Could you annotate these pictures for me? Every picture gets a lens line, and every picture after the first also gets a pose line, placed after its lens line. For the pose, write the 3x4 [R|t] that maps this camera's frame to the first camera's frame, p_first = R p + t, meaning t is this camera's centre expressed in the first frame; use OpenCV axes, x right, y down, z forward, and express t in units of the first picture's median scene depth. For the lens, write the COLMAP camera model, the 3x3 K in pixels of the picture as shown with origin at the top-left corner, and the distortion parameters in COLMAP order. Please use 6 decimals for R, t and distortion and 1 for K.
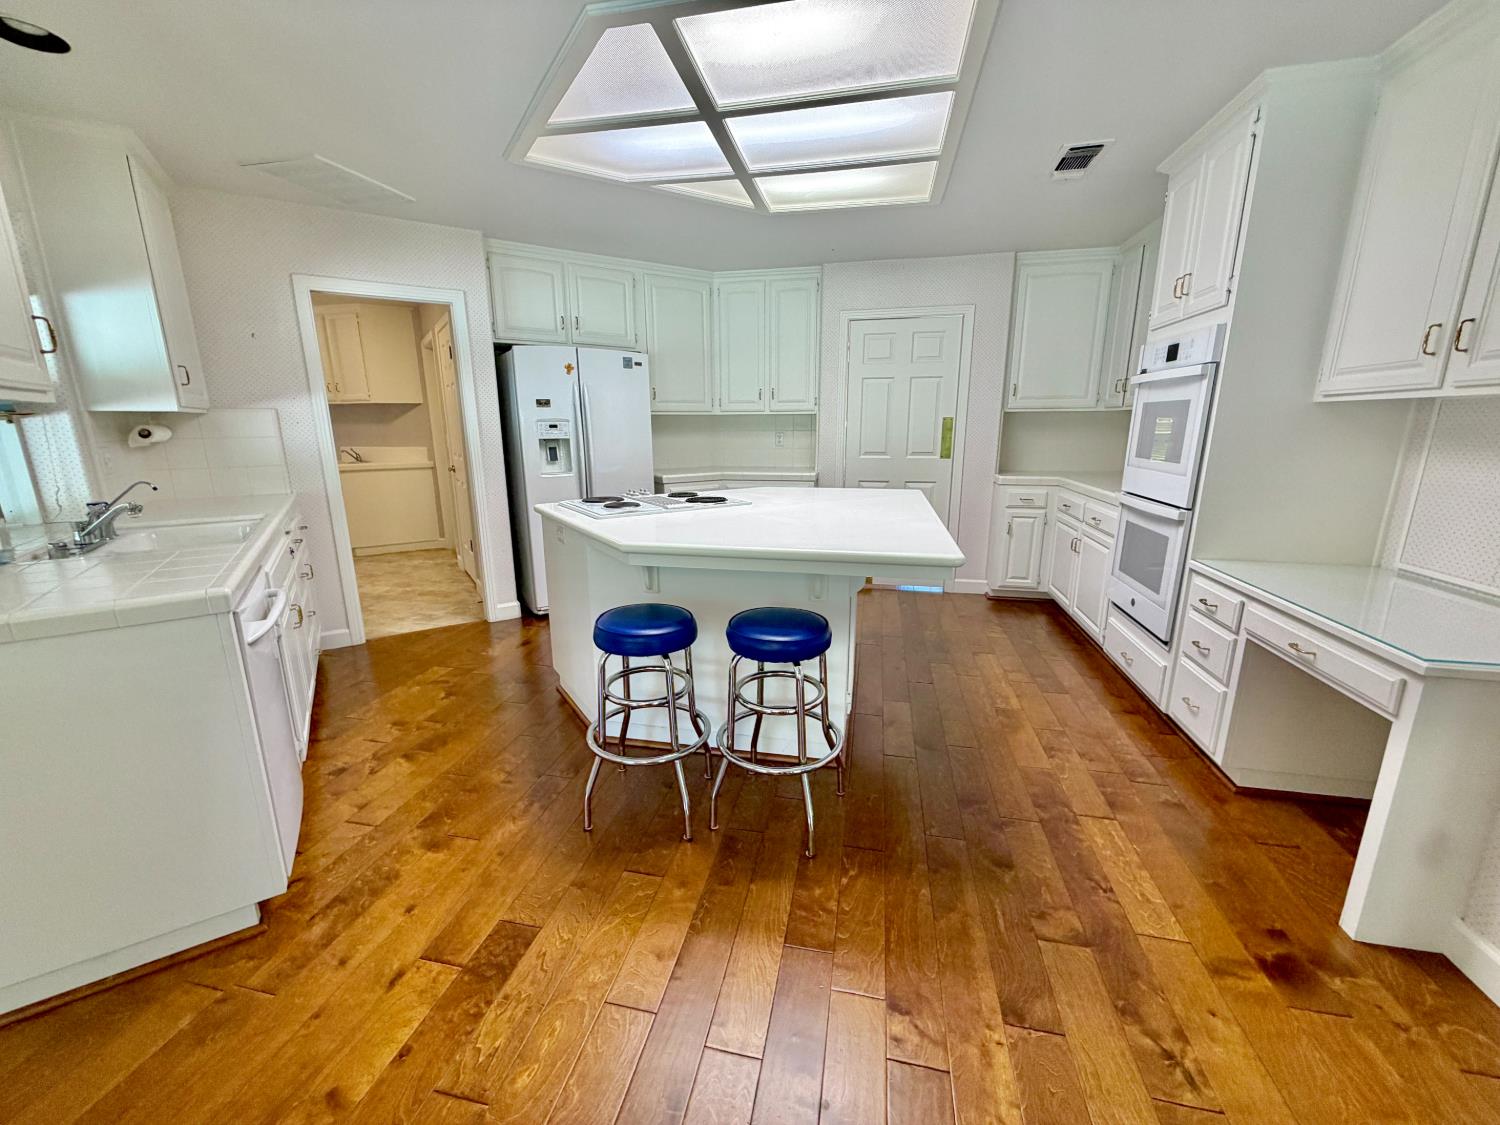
lens RADIAL K [[598.9, 0, 747.2], [0, 598.9, 558.6], [0, 0, 1]] dist [0.000786, -0.000931]
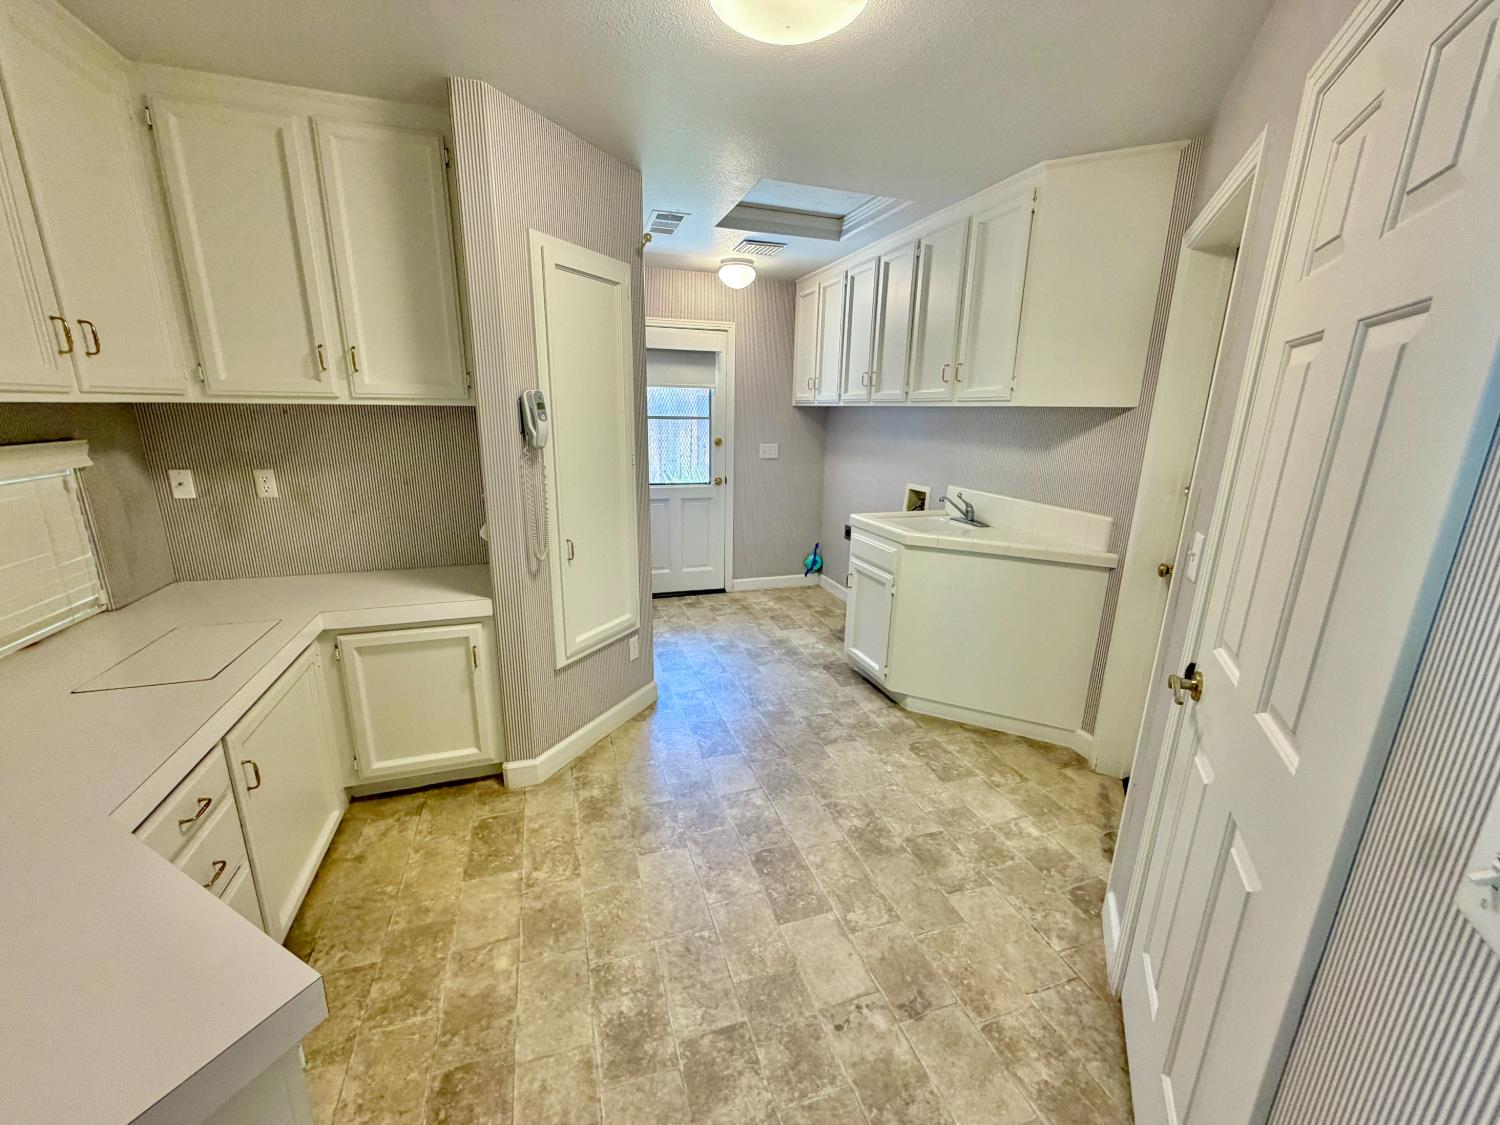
lens RADIAL K [[598.9, 0, 747.9], [0, 598.9, 567.7], [0, 0, 1]] dist [0.000786, -0.000931]
pose [[0.508302, 0.221549, -0.832193, -0.317746], [-0.215849, 0.968271, 0.125936, -0.152475], [0.833690, 0.115614, 0.539995, 0.584466]]
